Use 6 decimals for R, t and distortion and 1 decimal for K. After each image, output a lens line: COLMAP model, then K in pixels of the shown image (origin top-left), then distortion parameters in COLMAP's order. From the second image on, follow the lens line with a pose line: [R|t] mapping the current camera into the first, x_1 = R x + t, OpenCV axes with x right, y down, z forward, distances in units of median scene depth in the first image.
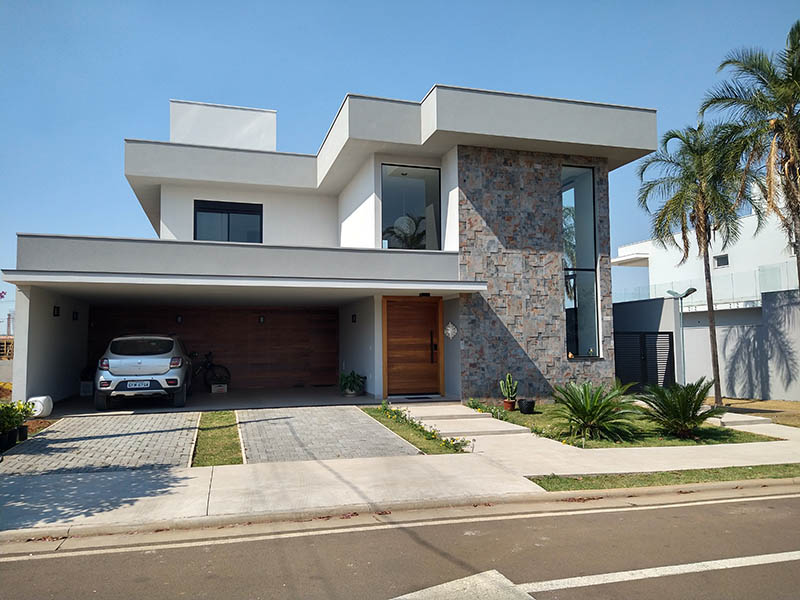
lens RADIAL K [[590.2, 0, 400.0], [0, 590.2, 300.0], [0, 0, 1]] dist [0.070962, 0.000001]
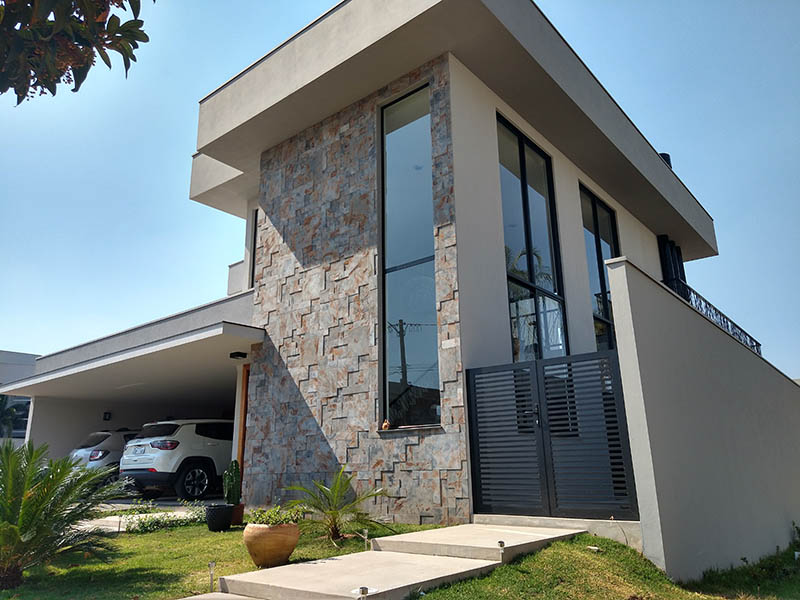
lens RADIAL K [[590.2, 0, 400.0], [0, 590.2, 300.0], [0, 0, 1]] dist [0.070962, 0.000001]
pose [[0.558319, -0.232504, -0.796380, 0.748592], [0.075870, 0.970213, -0.230065, 0.108509], [0.826150, 0.068028, 0.559329, 0.721300]]
